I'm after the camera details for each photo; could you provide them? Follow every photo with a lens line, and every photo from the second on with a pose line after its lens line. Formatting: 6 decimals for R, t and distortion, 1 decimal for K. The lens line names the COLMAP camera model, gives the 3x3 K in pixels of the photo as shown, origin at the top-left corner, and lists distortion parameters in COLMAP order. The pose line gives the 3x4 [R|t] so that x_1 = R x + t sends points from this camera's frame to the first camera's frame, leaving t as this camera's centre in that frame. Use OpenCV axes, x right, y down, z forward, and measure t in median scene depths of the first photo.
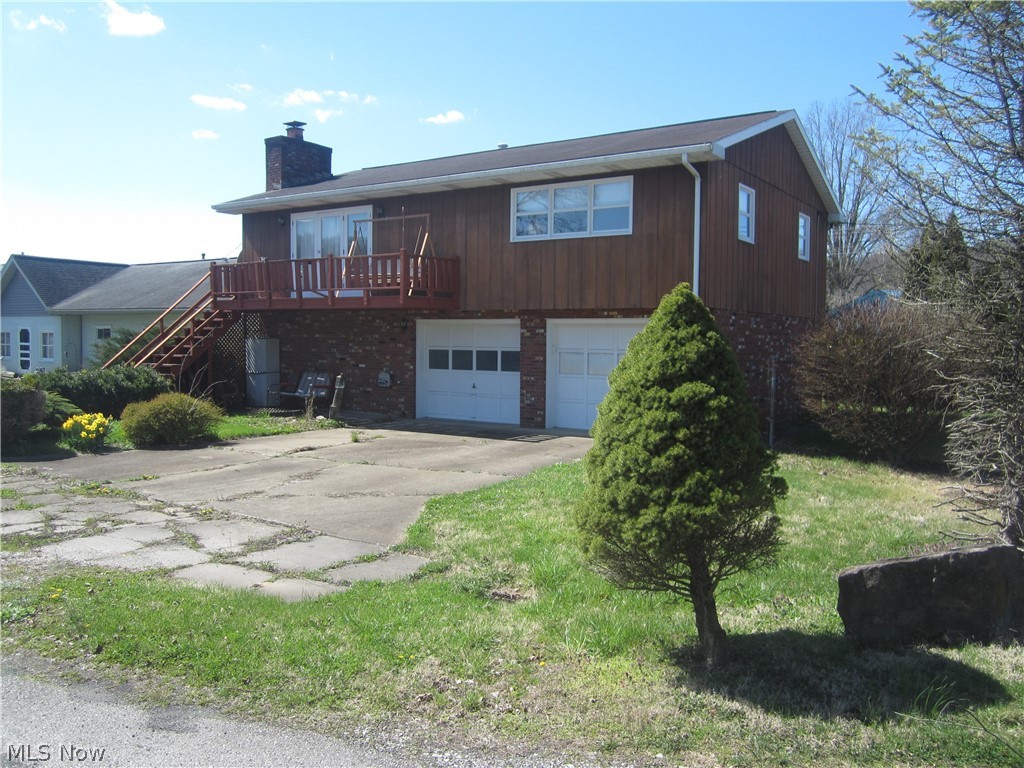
lens RADIAL K [[842.3, 0, 512.3], [0, 842.3, 384.6], [0, 0, 1]] dist [-0.054845, 0.022992]
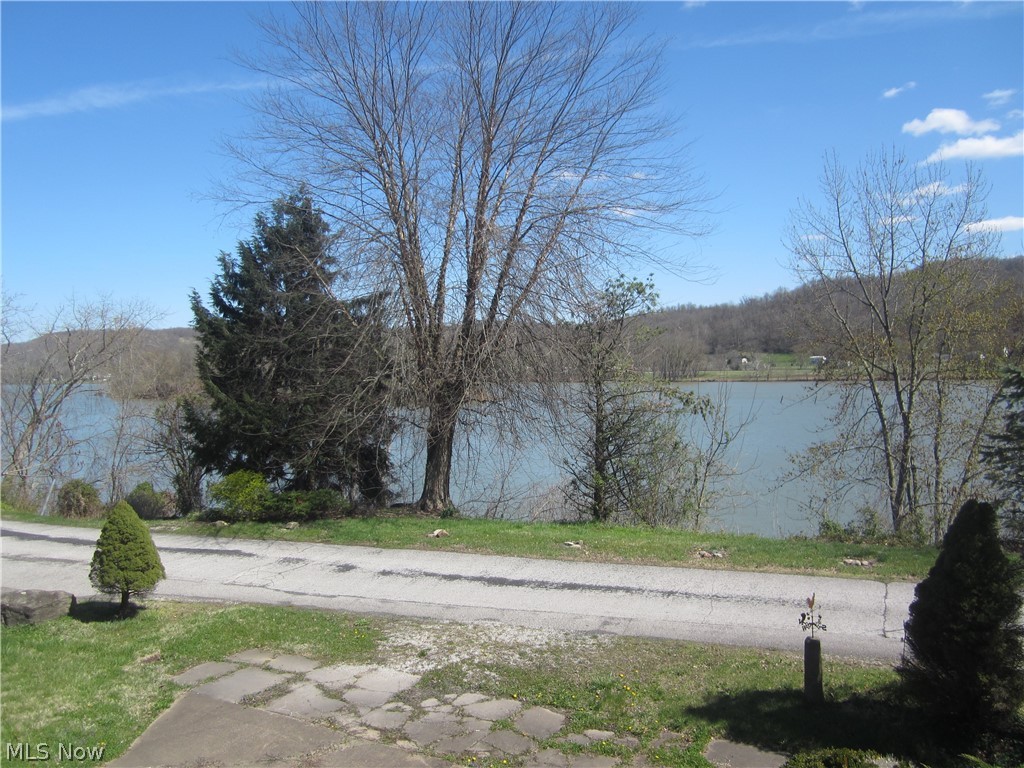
lens RADIAL K [[842.3, 0, 515.5], [0, 842.3, 385.8], [0, 0, 1]] dist [-0.054845, 0.022992]
pose [[-0.998569, 0.010430, -0.052452, -0.284517], [0.006724, 0.997502, 0.070324, -0.195149], [0.053055, 0.069871, -0.996144, 1.076930]]
